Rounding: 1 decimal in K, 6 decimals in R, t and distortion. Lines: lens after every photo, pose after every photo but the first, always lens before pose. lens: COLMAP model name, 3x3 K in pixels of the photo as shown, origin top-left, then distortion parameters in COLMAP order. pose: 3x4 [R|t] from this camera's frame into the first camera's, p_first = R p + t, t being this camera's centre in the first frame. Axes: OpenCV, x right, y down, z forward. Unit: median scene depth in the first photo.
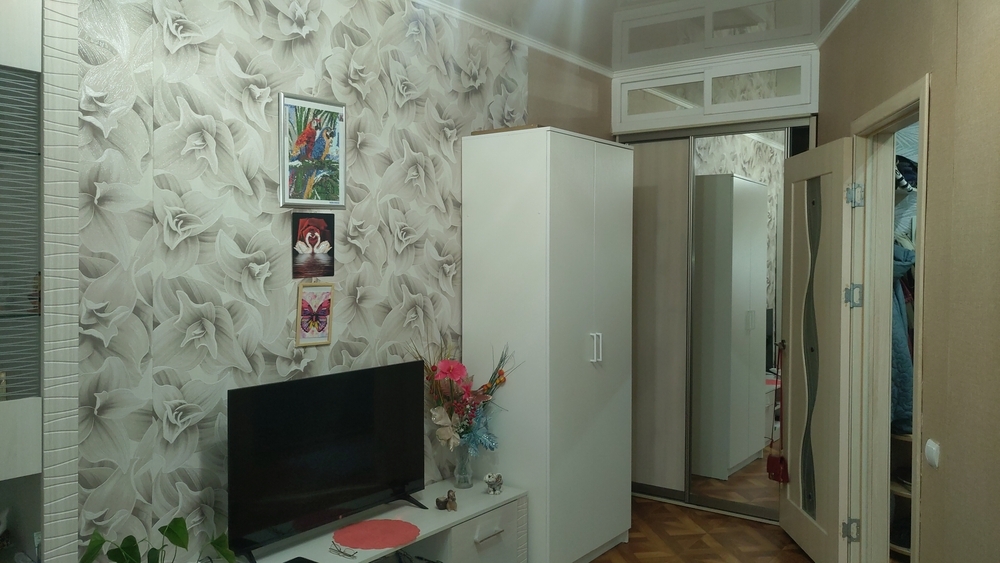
lens RADIAL K [[782.8, 0, 500.0], [0, 782.8, 281.5], [0, 0, 1]] dist [0.005203, 0.044549]
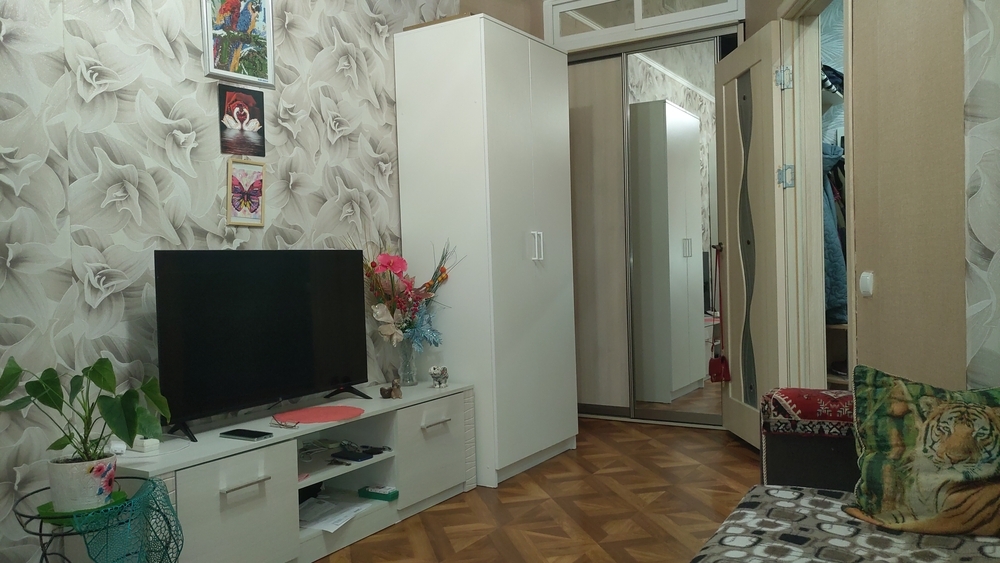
lens RADIAL K [[782.8, 0, 500.0], [0, 782.8, 281.5], [0, 0, 1]] dist [0.005203, 0.044549]
pose [[0.996348, -0.035850, 0.077494, -0.003681], [0.036504, 0.999309, -0.007041, 0.152289], [-0.077188, 0.009844, 0.996968, 0.015041]]
